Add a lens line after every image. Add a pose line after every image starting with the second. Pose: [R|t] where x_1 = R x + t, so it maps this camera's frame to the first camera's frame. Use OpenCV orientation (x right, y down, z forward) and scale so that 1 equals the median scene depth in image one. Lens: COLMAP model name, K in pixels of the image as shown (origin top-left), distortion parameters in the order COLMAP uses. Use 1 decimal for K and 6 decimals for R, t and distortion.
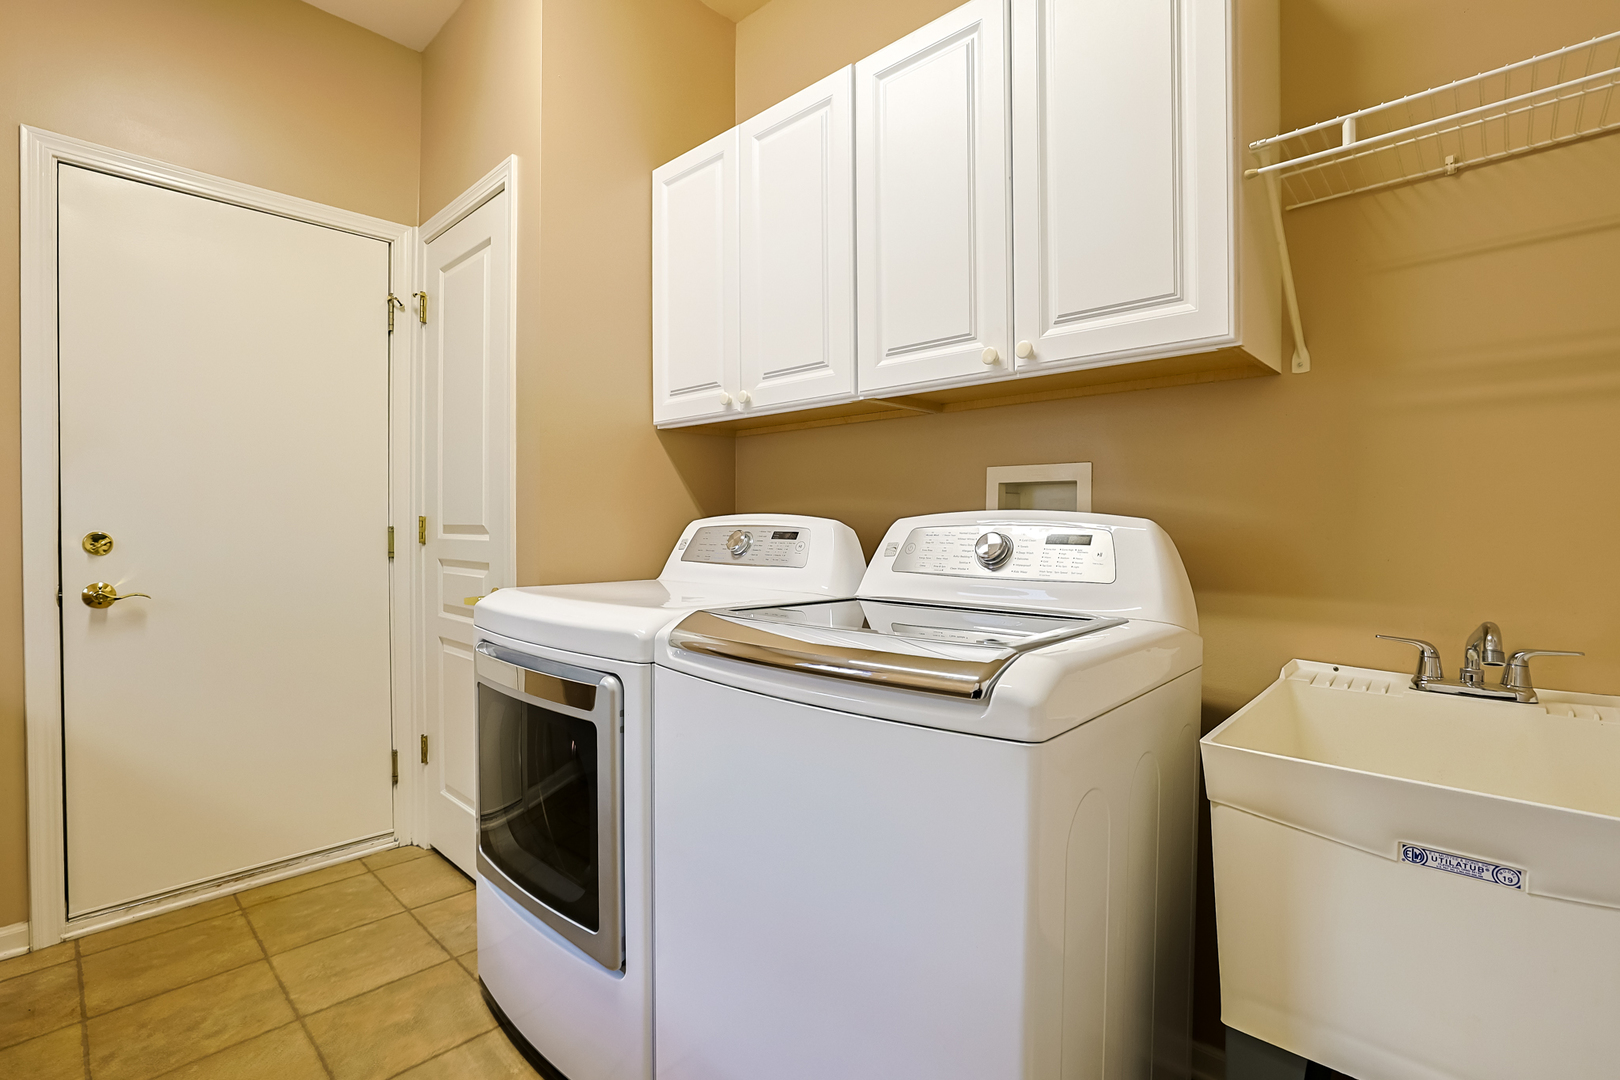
lens RADIAL K [[739.2, 0, 802.7], [0, 739.2, 532.9], [0, 0, 1]] dist [-0.046100, 0.012516]
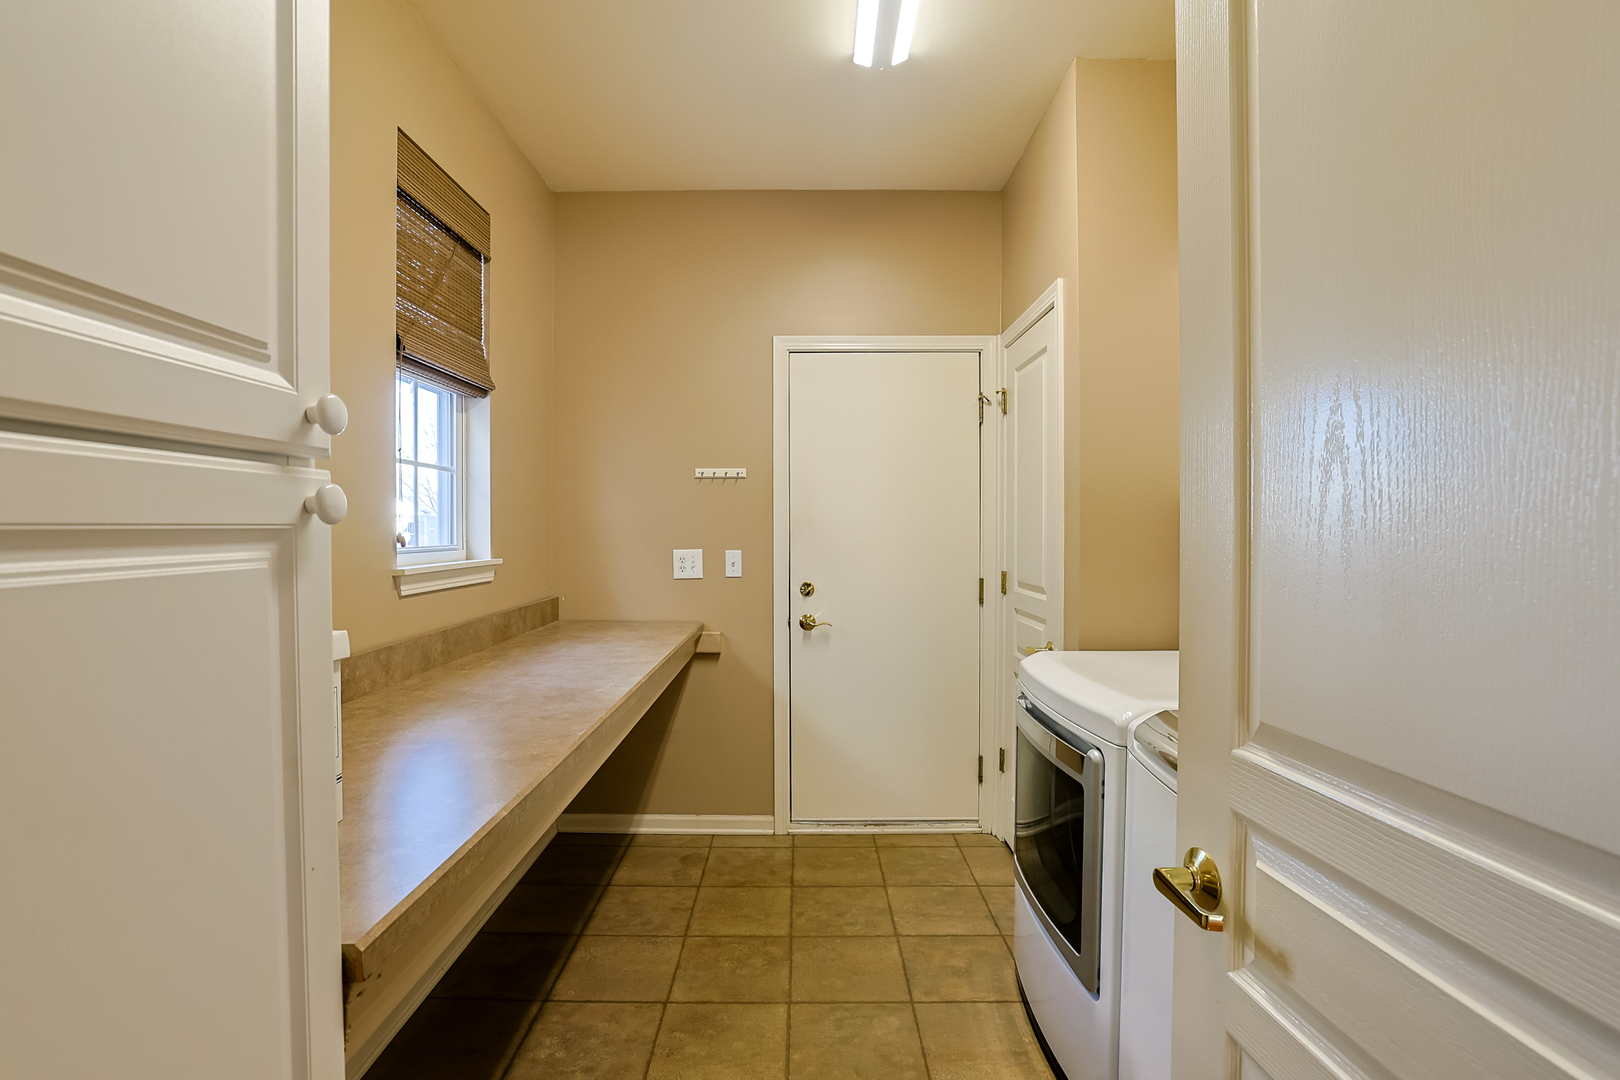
lens RADIAL K [[734.1, 0, 810.0], [0, 734.1, 540.0], [0, 0, 1]] dist [-0.049043, 0.017514]
pose [[0.690966, 0.009476, -0.722825, 0.190560], [-0.006621, 0.999955, 0.006779, -0.108066], [0.722857, 0.000102, 0.690998, -0.114398]]
